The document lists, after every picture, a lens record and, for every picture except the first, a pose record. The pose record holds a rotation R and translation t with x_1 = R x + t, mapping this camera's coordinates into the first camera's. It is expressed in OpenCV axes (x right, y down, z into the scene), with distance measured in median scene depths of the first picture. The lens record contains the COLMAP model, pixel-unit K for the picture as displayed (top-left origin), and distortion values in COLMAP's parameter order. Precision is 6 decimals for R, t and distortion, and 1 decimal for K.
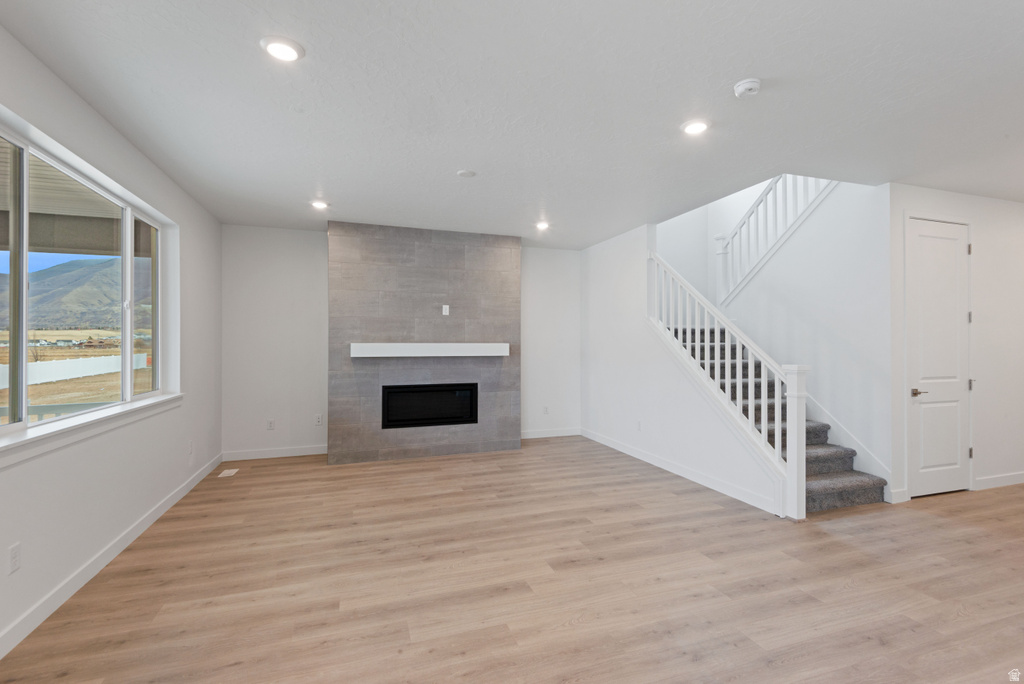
lens RADIAL K [[470.5, 0, 521.2], [0, 470.5, 345.0], [0, 0, 1]] dist [0.013331, -0.006000]
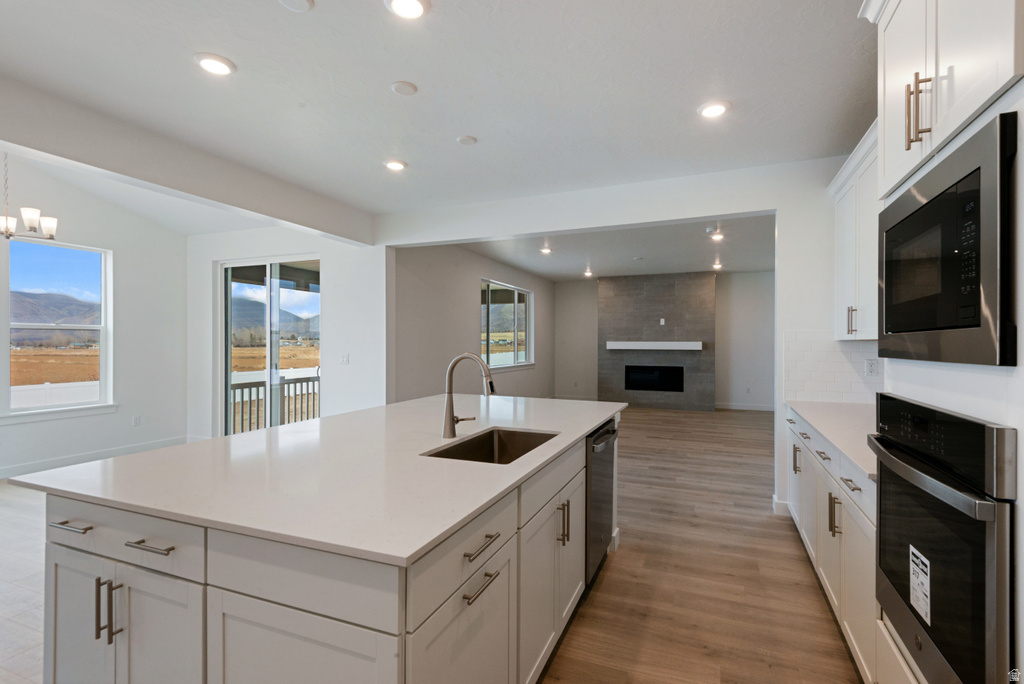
lens RADIAL K [[470.5, 0, 513.3], [0, 470.5, 343.8], [0, 0, 1]] dist [0.013331, -0.006000]
pose [[0.735425, 0.002179, -0.677602, 0.615294], [-0.001650, 0.999998, 0.001425, 0.002282], [0.677604, 0.000070, 0.735427, -0.613854]]
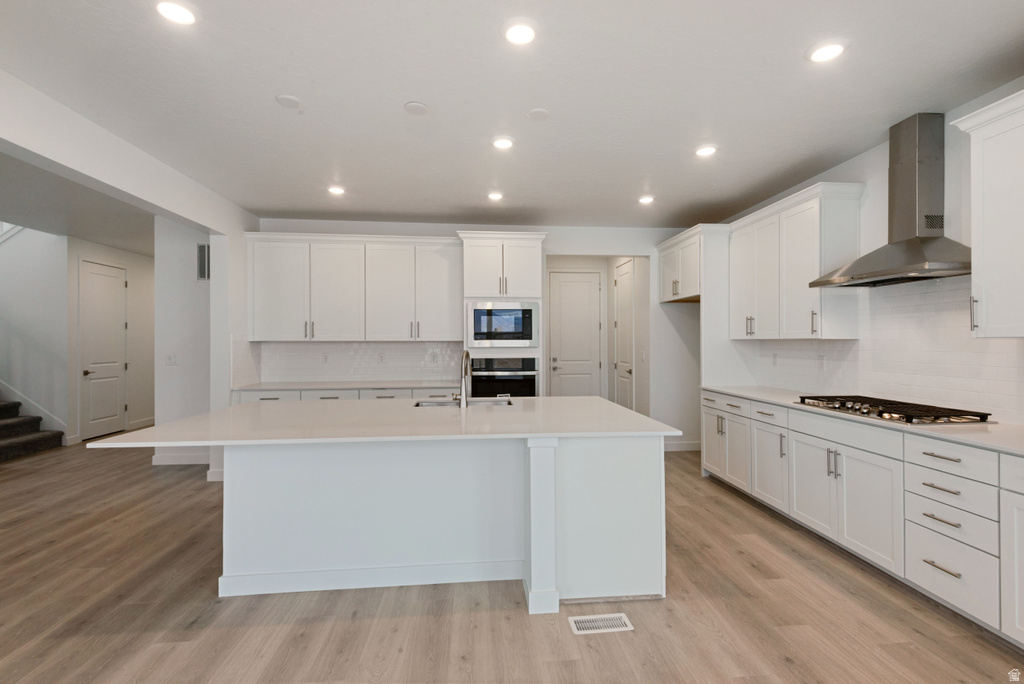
lens RADIAL K [[470.5, 0, 520.8], [0, 470.5, 343.6], [0, 0, 1]] dist [0.013331, -0.006000]
pose [[0.238739, -0.005124, 0.971070, -0.258391], [0.000929, 0.999987, 0.005049, -0.002474], [-0.971083, -0.000304, 0.238741, -0.573555]]
